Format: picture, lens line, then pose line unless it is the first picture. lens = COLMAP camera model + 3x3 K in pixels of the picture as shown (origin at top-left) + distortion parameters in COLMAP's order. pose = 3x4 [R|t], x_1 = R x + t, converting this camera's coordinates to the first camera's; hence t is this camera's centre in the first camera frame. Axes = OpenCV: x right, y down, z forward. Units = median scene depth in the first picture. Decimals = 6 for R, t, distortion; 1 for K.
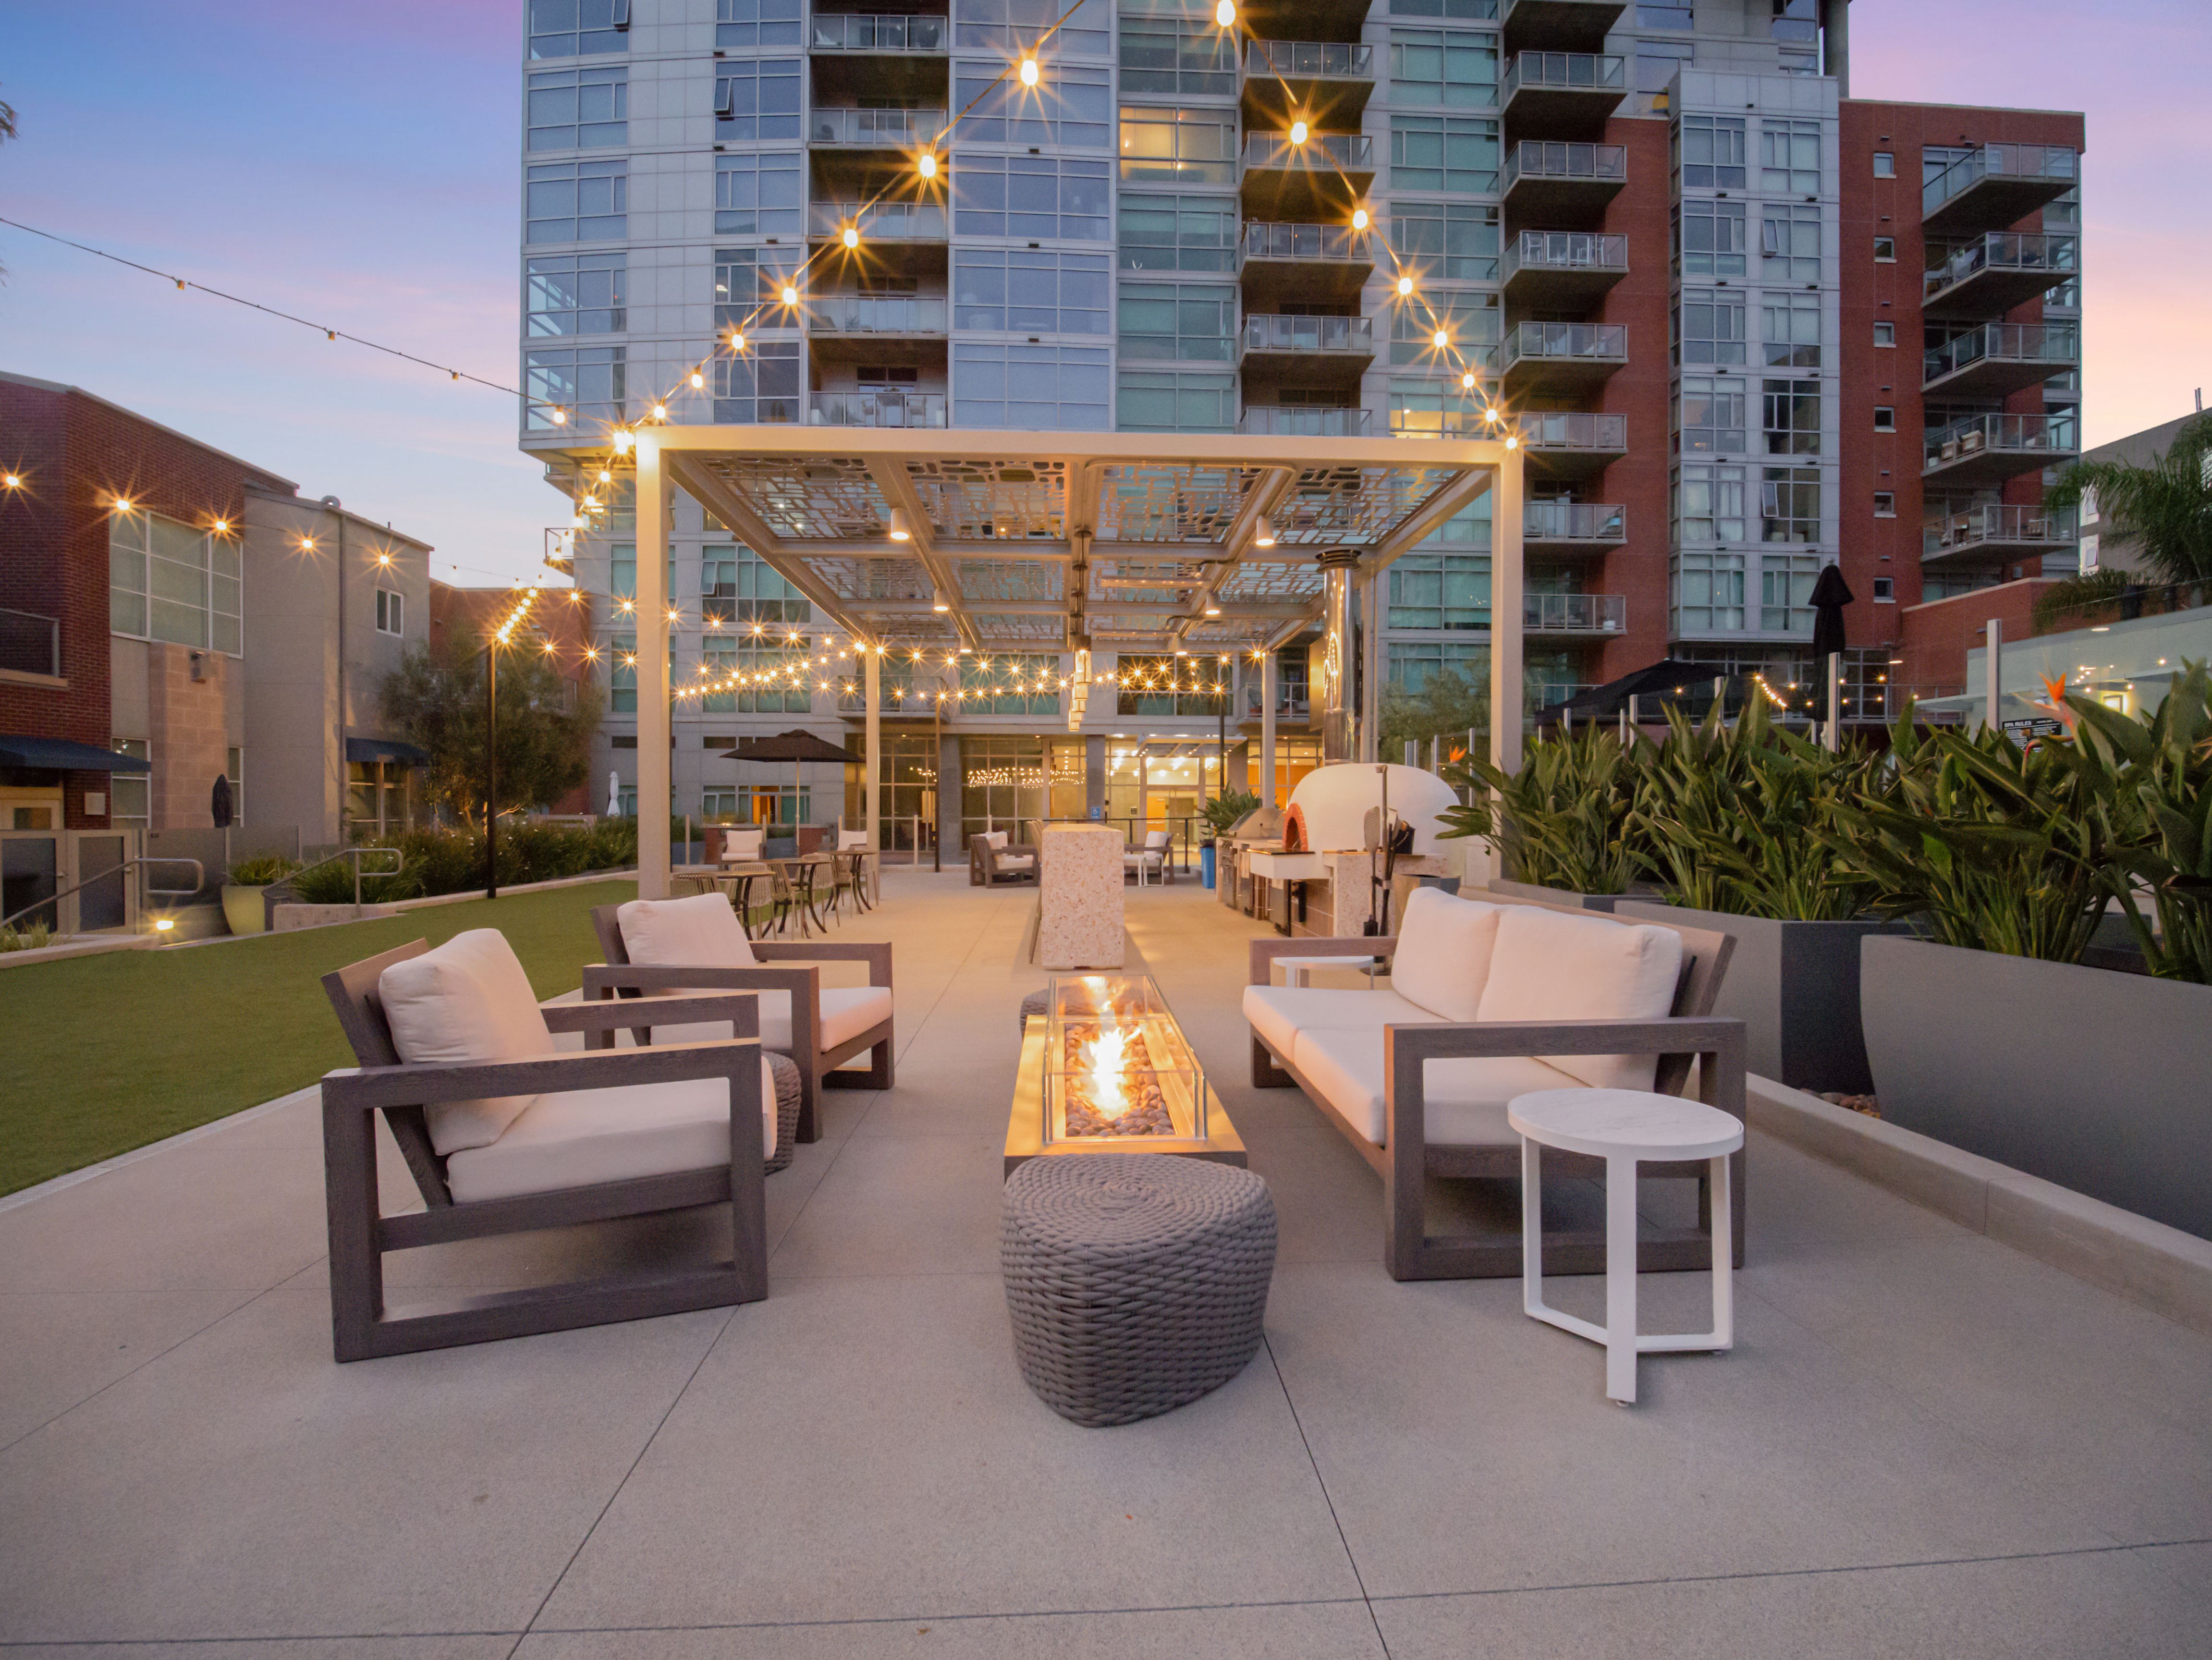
lens RADIAL K [[1042.1, 0, 1107.2], [0, 1042.1, 824.4], [0, 0, 1]] dist [-0.027083, -0.000885]
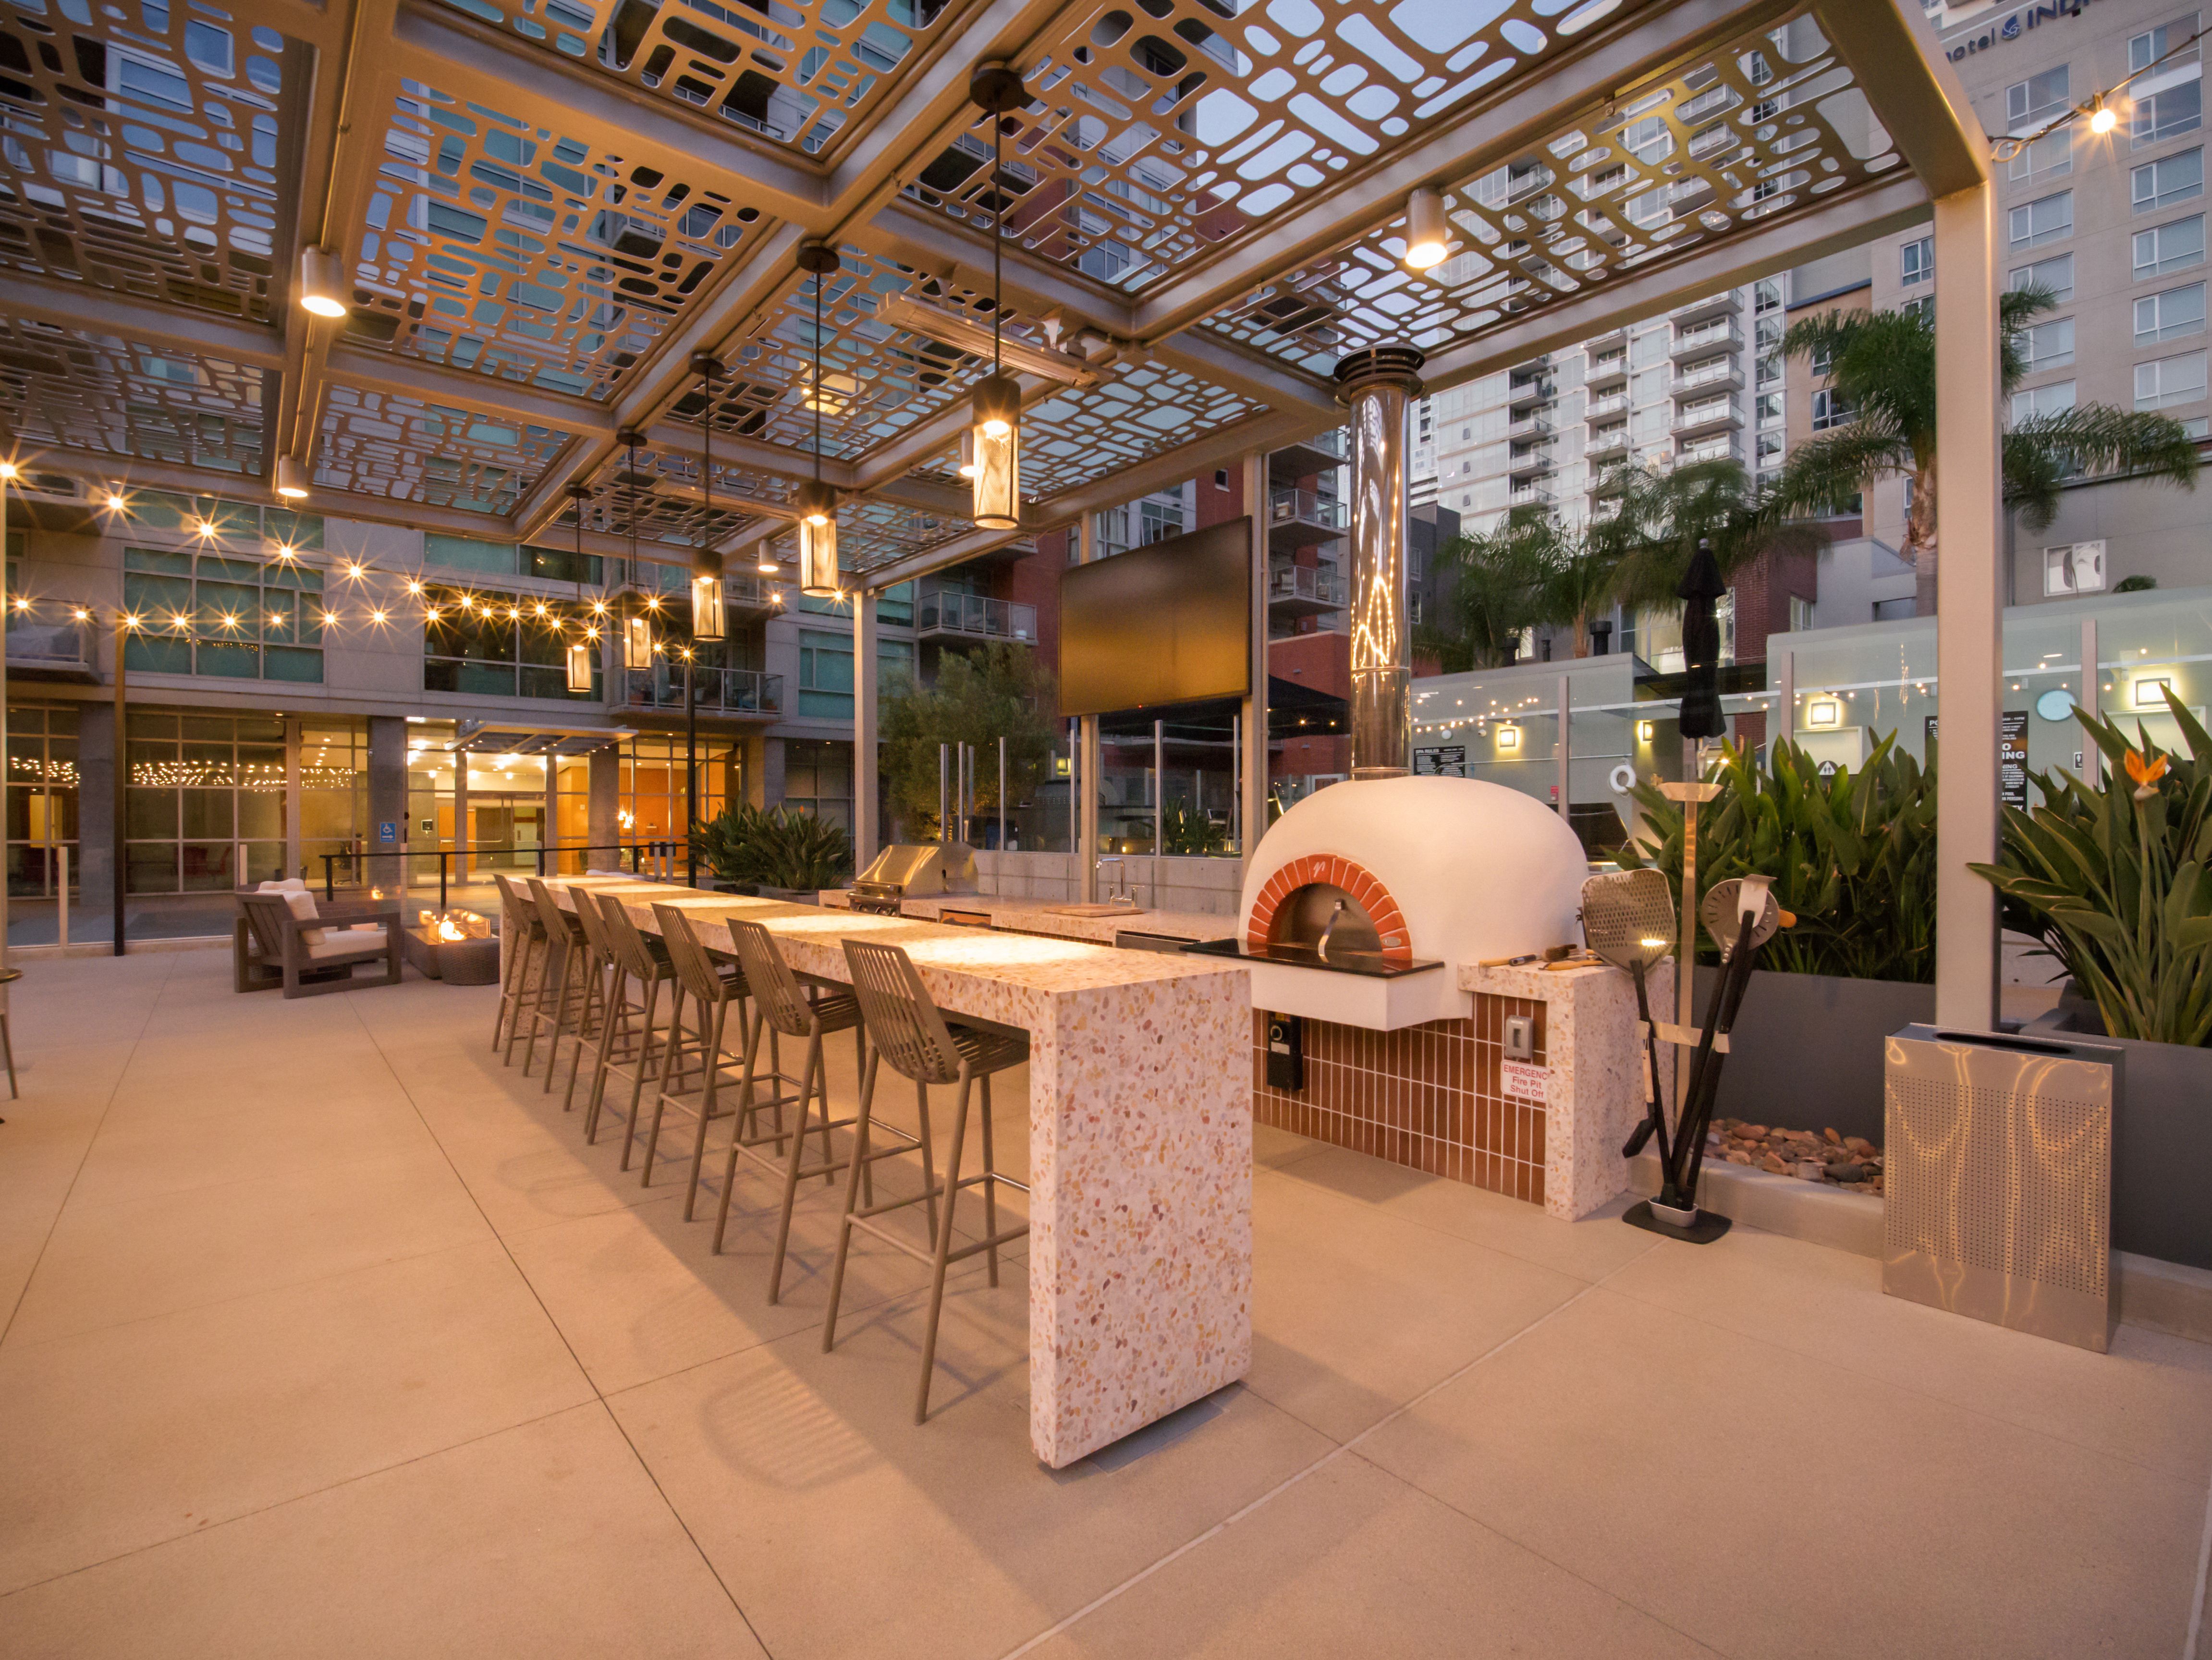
lens RADIAL K [[1042.1, 0, 1107.0], [0, 1042.1, 826.8], [0, 0, 1]] dist [-0.027083, -0.000885]
pose [[0.789834, -0.004182, 0.613306, -0.051387], [0.007159, 0.999971, -0.002402, -0.008624], [-0.613278, 0.006288, 0.789842, 0.177719]]
